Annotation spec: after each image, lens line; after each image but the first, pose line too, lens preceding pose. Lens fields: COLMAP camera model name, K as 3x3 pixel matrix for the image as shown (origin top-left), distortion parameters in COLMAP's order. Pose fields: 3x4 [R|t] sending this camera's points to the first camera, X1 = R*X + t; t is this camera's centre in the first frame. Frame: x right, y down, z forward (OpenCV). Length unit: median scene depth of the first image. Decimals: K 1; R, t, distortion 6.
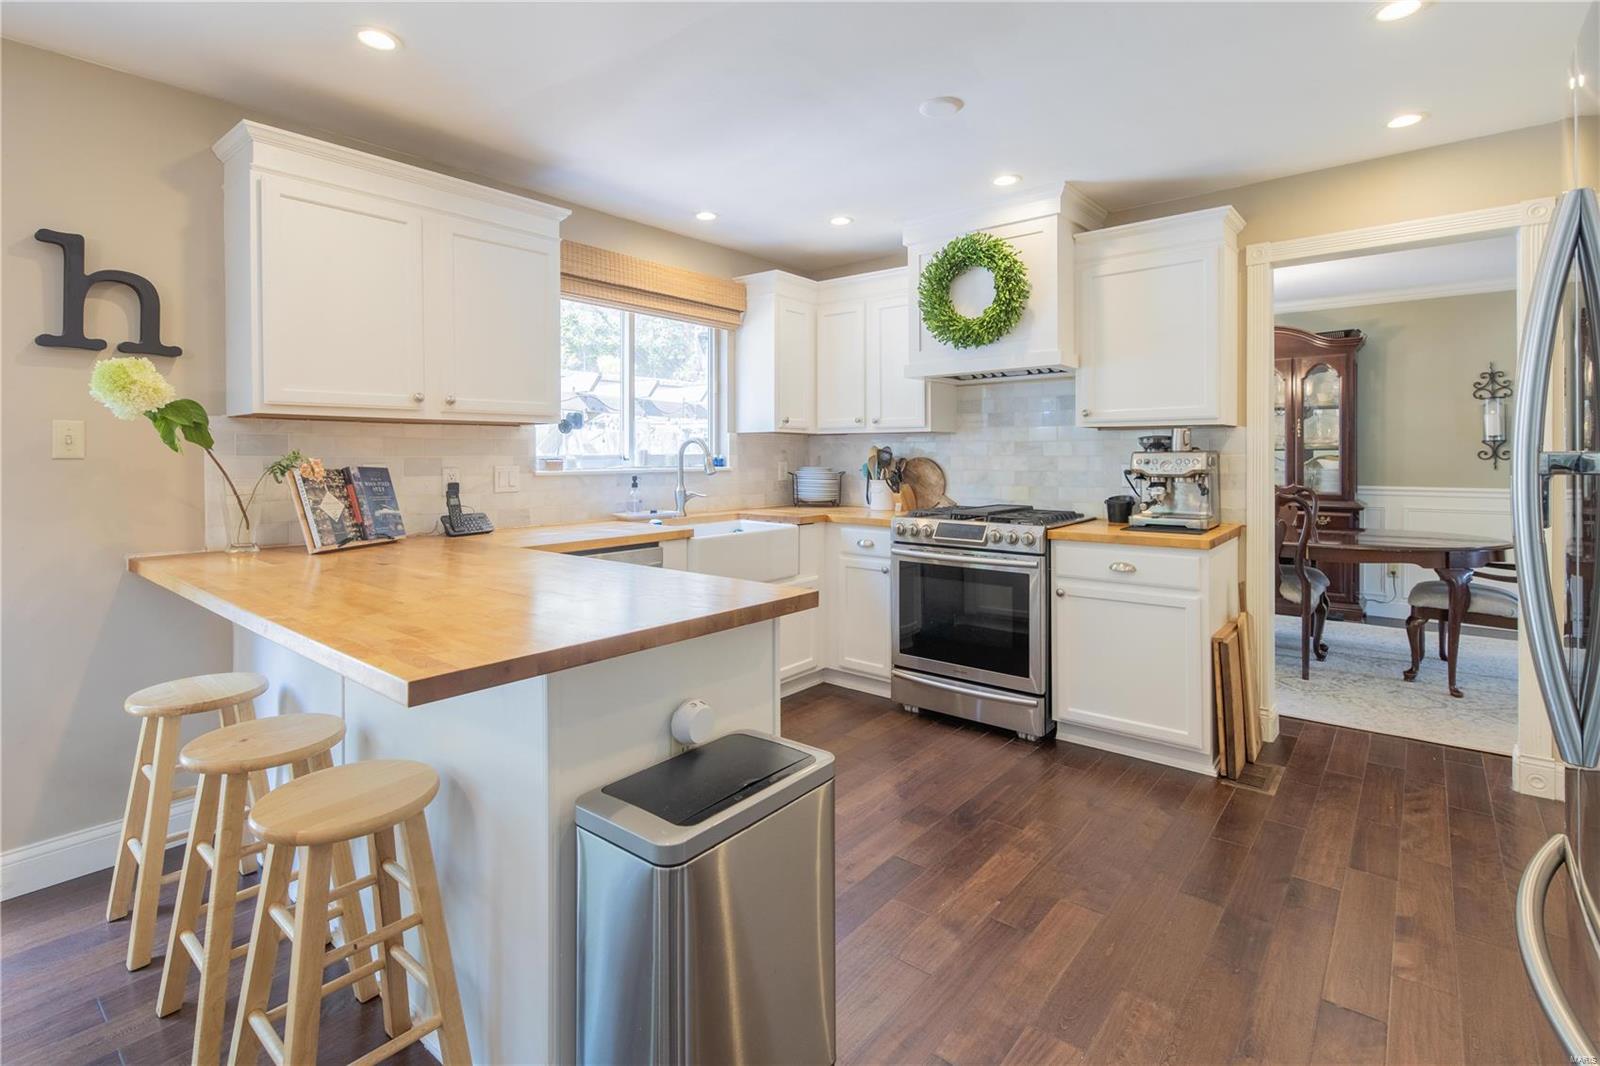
lens RADIAL K [[753.6, 0, 808.6], [0, 753.6, 459.0], [0, 0, 1]] dist [0.002760, -0.001189]
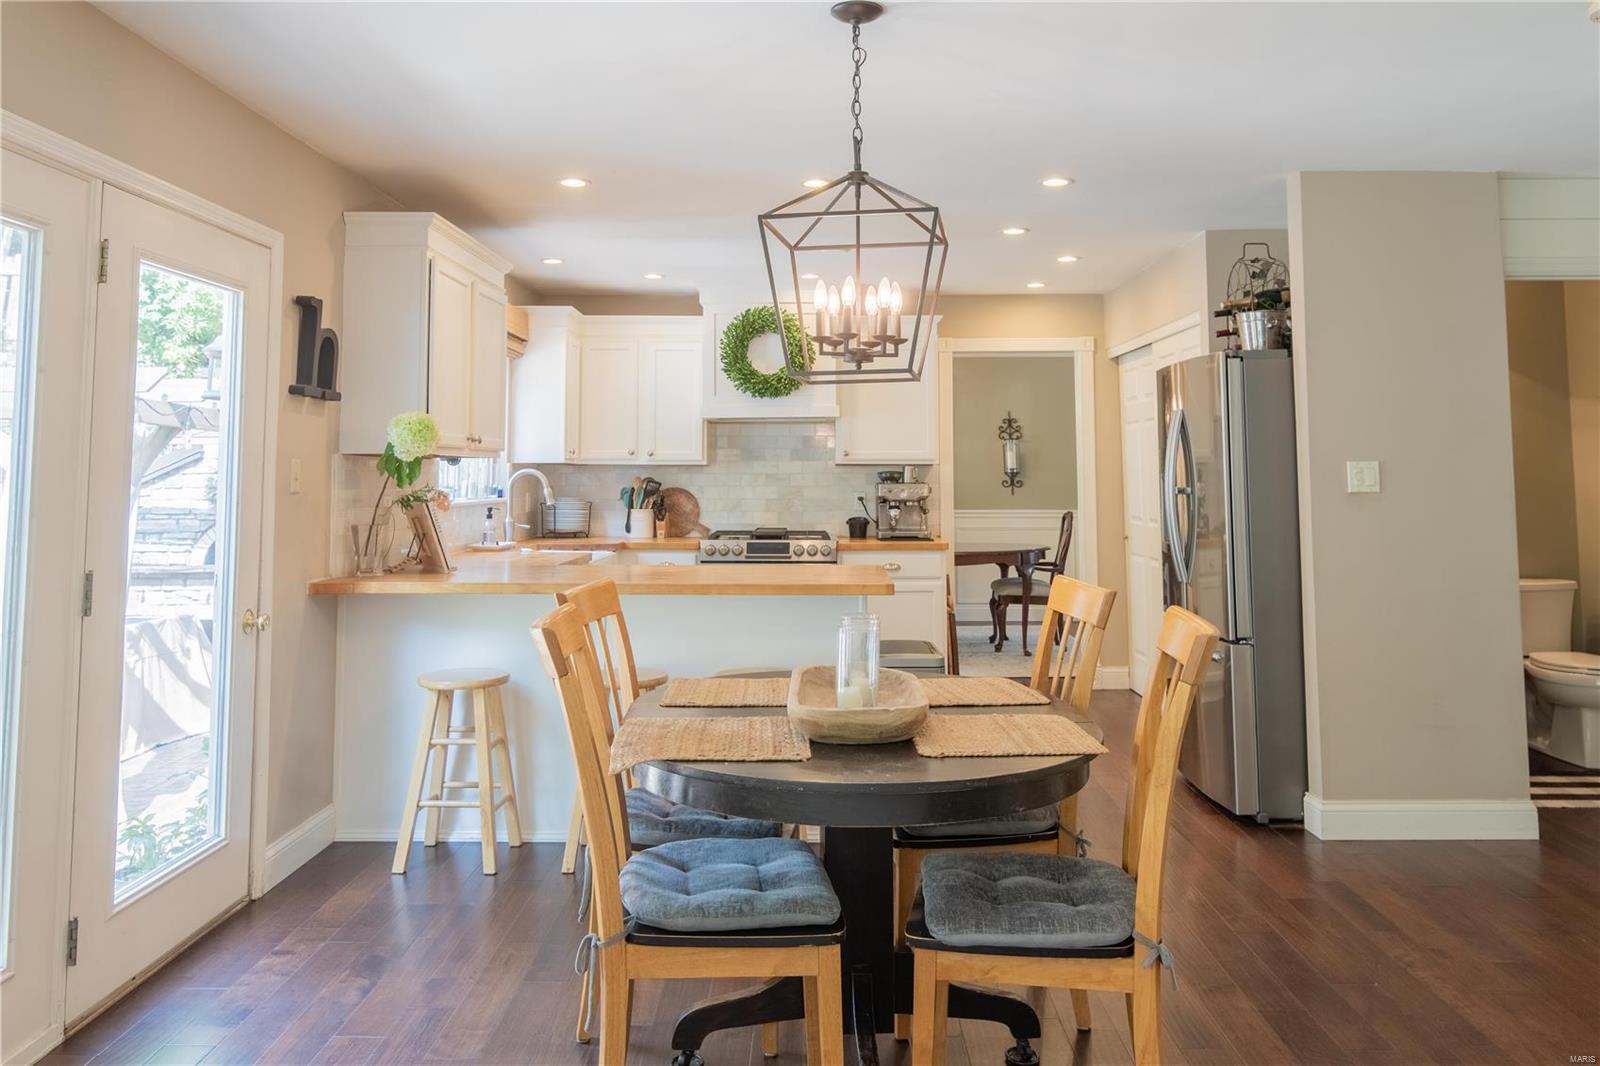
lens RADIAL K [[1198.3, 0, 807.9], [0, 1198.3, 376.4], [0, 0, 1]] dist [0.004892, 0.002087]
pose [[0.779645, 0.053705, 0.623915, -0.929433], [0.003456, 0.995932, -0.090046, -0.006249], [-0.626212, 0.072361, 0.776287, -0.544206]]
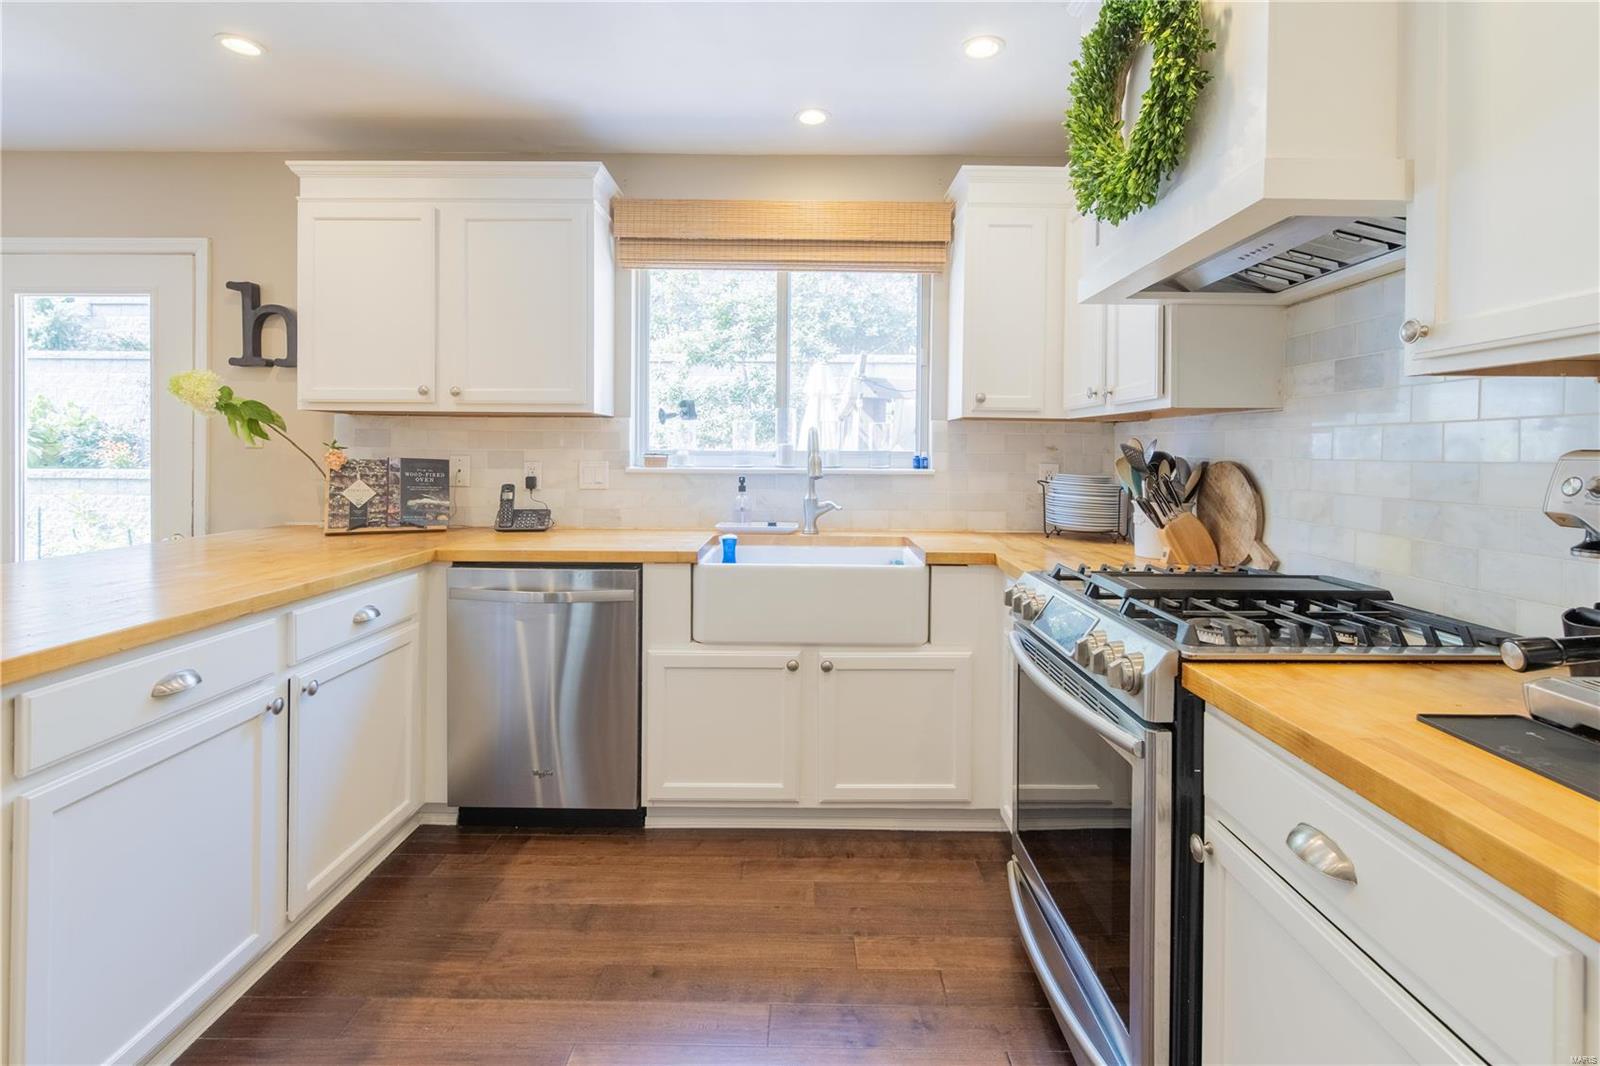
lens RADIAL K [[753.6, 0, 805.4], [0, 753.6, 458.5], [0, 0, 1]] dist [0.002760, -0.001189]
pose [[0.628347, 0.015285, -0.777783, 0.433632], [-0.014947, 0.999860, 0.007574, -0.003973], [0.777790, 0.006866, 0.628487, 0.563281]]
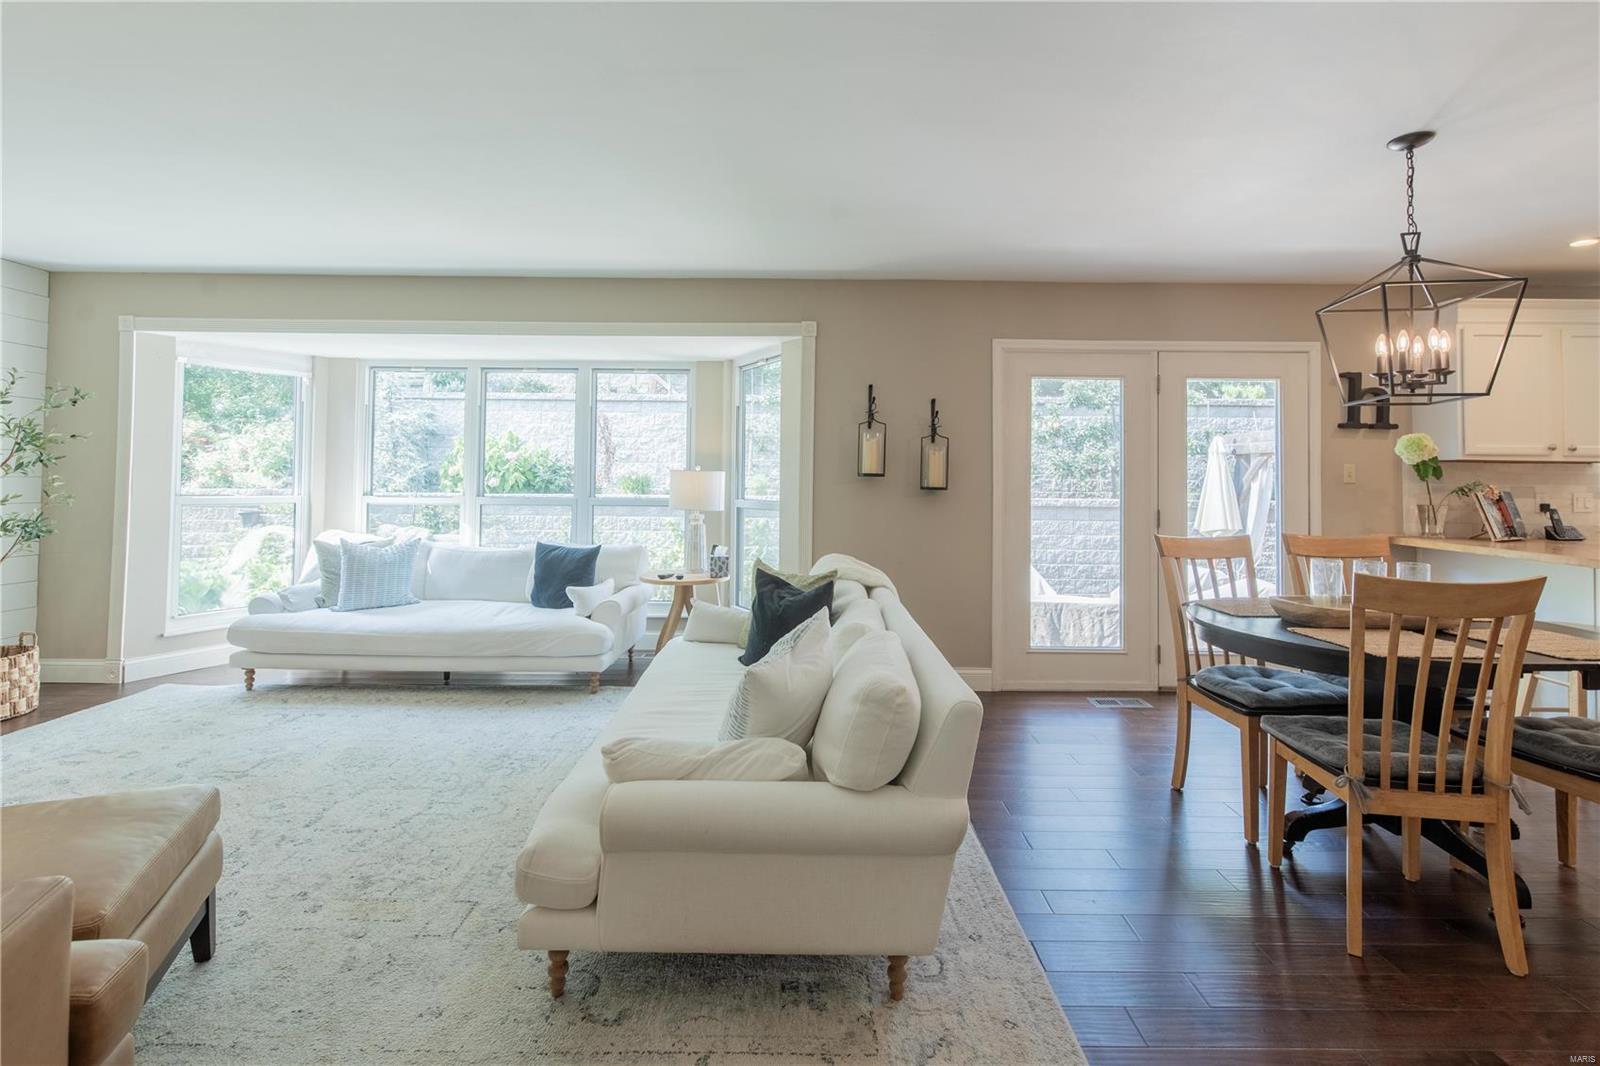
lens RADIAL K [[723.8, 0, 805.9], [0, 723.8, 462.3], [0, 0, 1]] dist [0.001592, 0.000197]
pose [[0.631268, -0.005879, -0.775543, -0.244391], [-0.018447, 0.999575, -0.022593, 0.008063], [0.775346, 0.028569, 0.630891, -0.825031]]
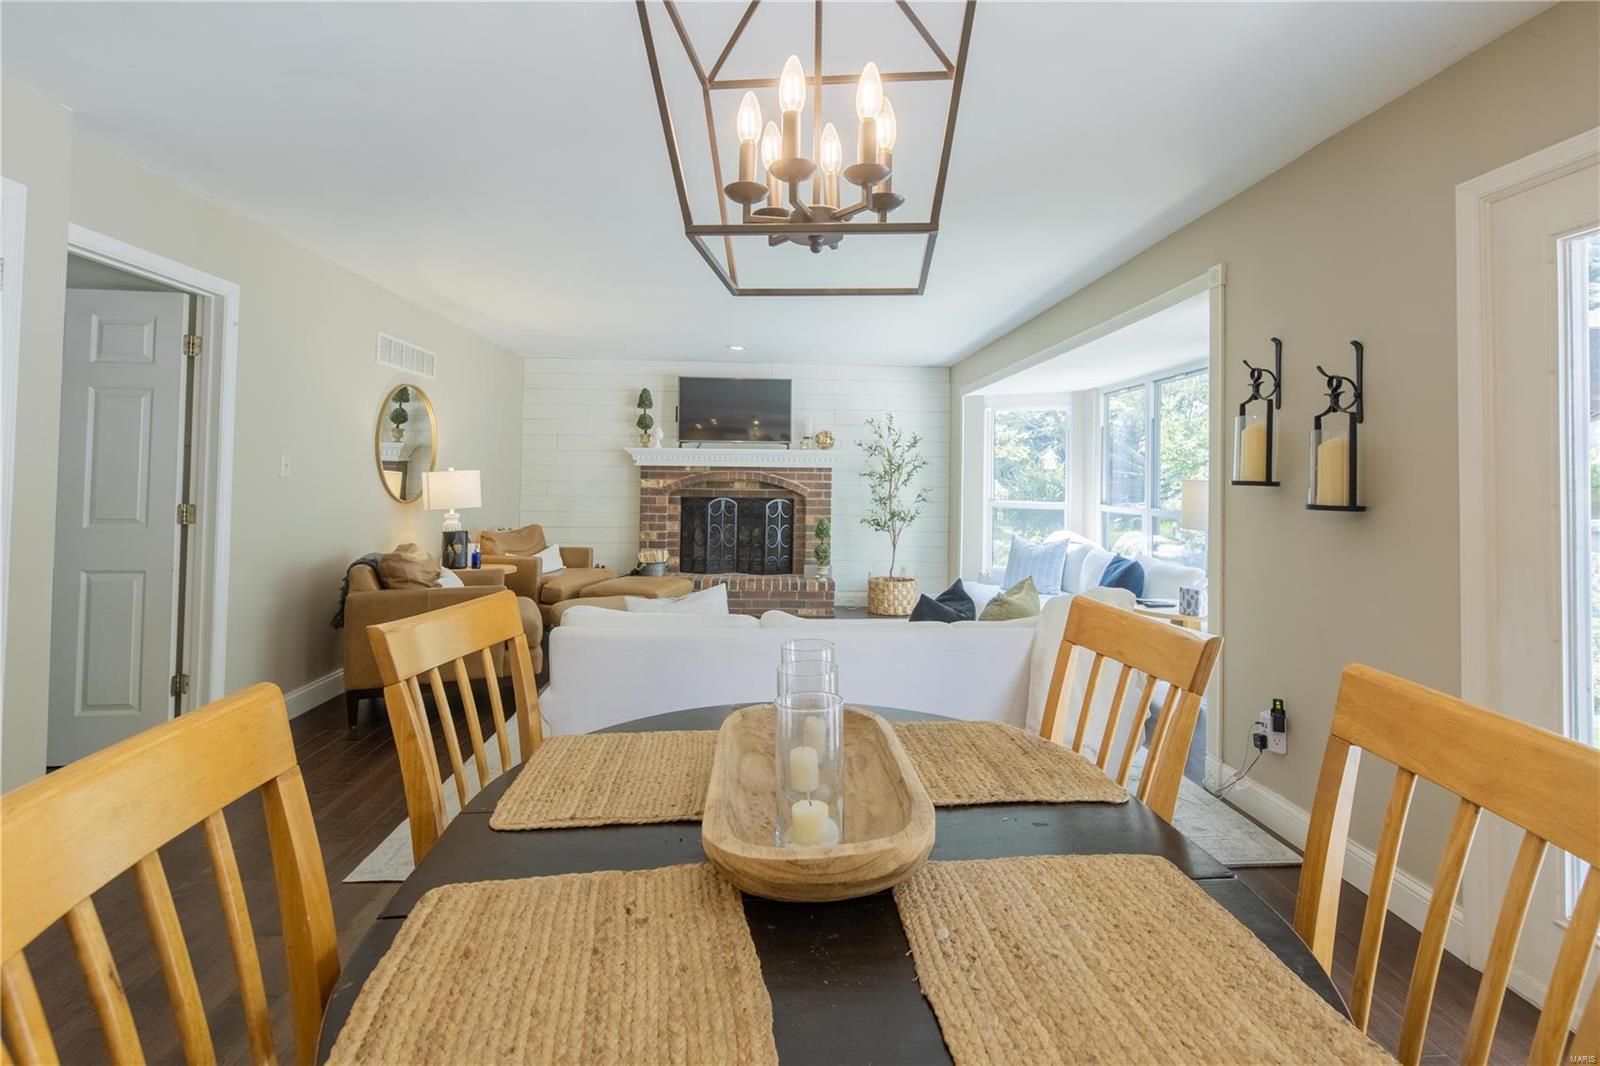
lens RADIAL K [[753.6, 0, 804.6], [0, 753.6, 461.7], [0, 0, 1]] dist [0.002760, -0.001189]
pose [[-0.738911, -0.022450, -0.673428, -0.227706], [-0.015185, 0.999746, -0.016667, -0.001640], [0.673631, -0.002089, -0.739064, 0.243654]]
